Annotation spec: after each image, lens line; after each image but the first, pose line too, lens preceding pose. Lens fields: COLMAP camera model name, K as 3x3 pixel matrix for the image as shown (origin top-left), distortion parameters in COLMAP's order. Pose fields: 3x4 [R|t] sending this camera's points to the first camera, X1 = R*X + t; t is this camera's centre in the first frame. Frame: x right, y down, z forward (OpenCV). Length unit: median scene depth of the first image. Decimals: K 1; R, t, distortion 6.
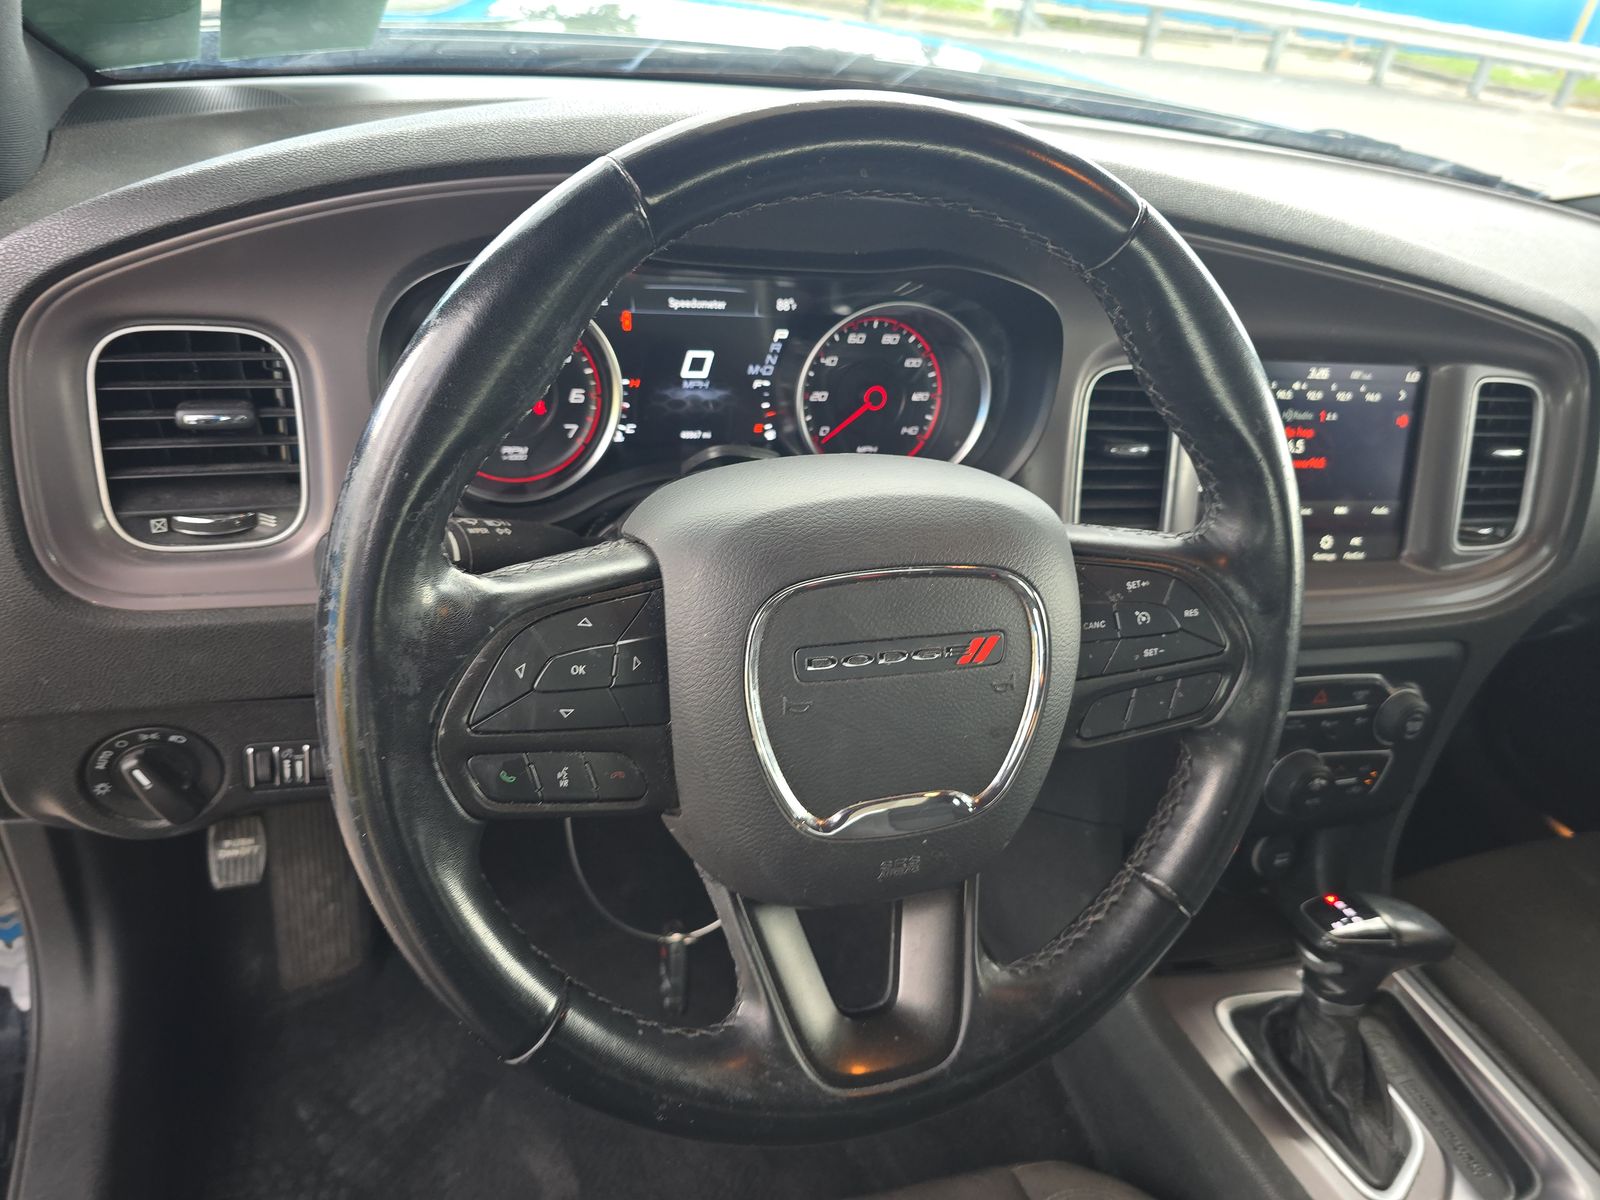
lens RADIAL K [[1087.3, 0, 790.1], [0, 1087.3, 597.1], [0, 0, 1]] dist [0.065299, -0.066676]
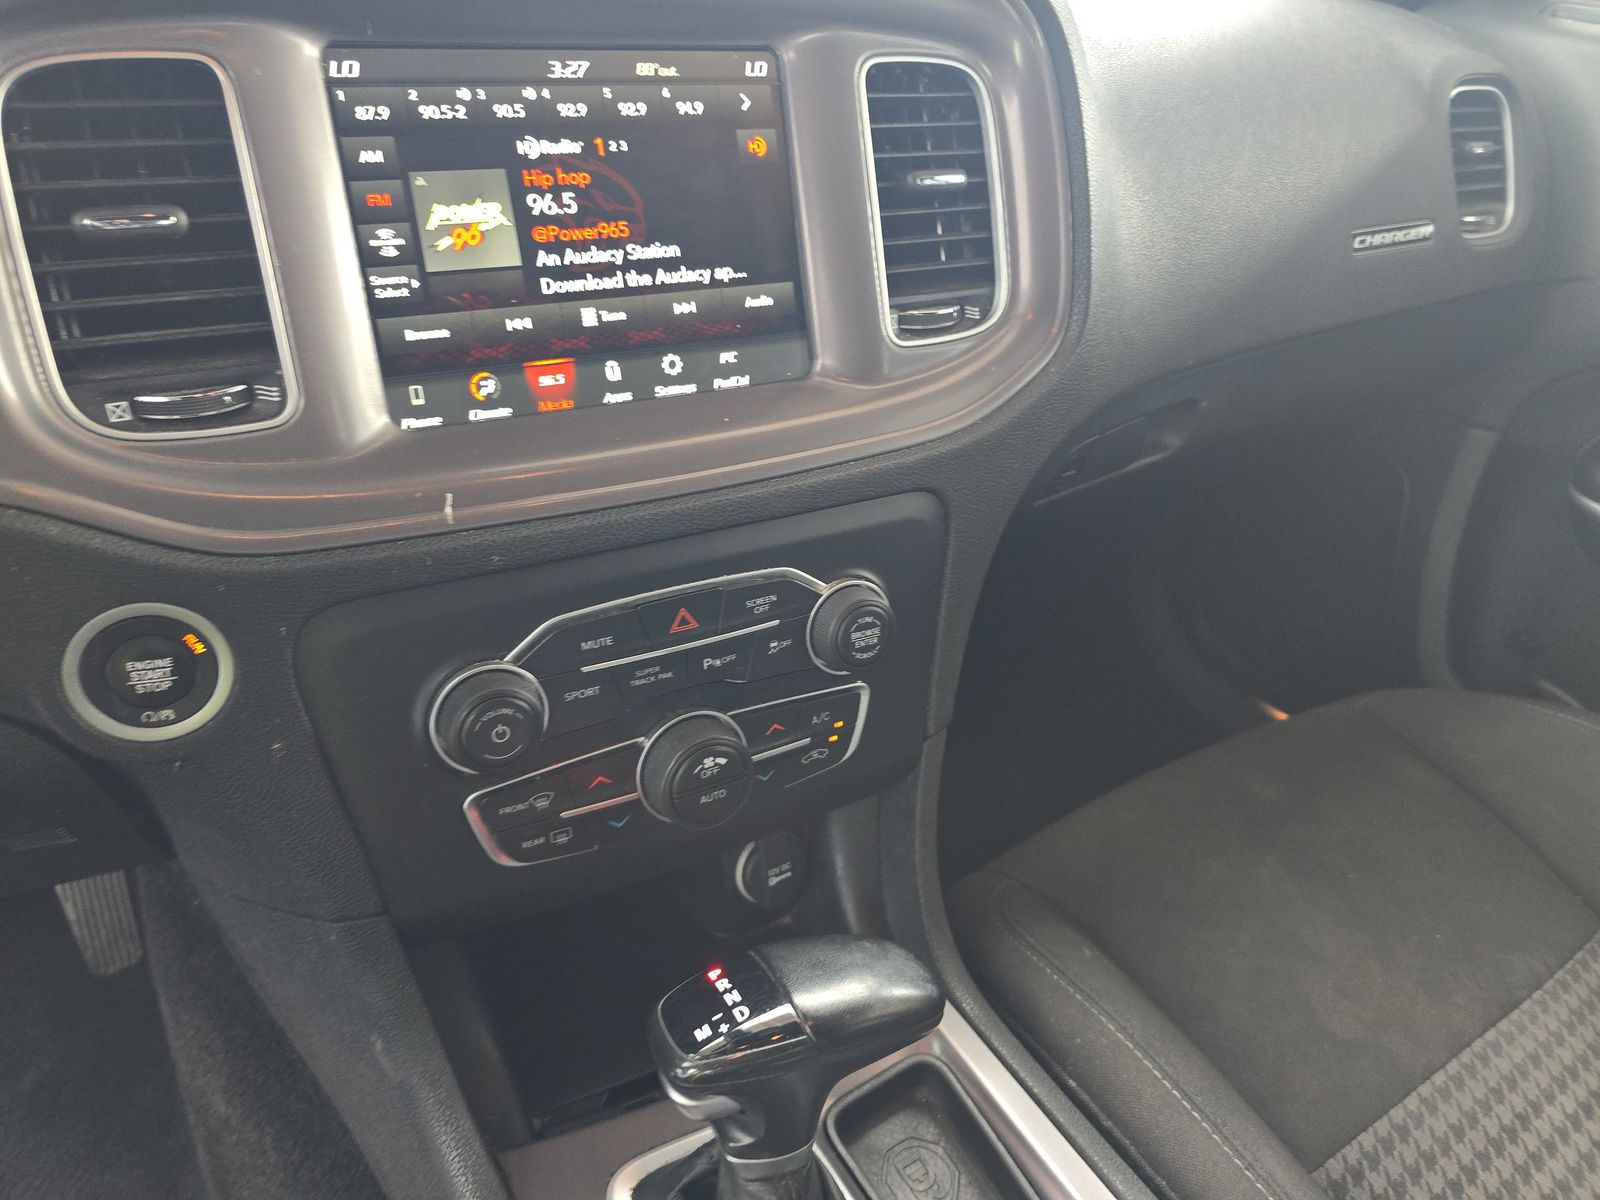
lens RADIAL K [[1087.3, 0, 790.1], [0, 1087.3, 597.1], [0, 0, 1]] dist [0.065299, -0.066676]
pose [[0.973954, -0.191575, 0.121296, 0.454282], [0.191249, 0.981435, 0.014437, 0.078104], [-0.121810, 0.009137, 0.992511, 0.404745]]
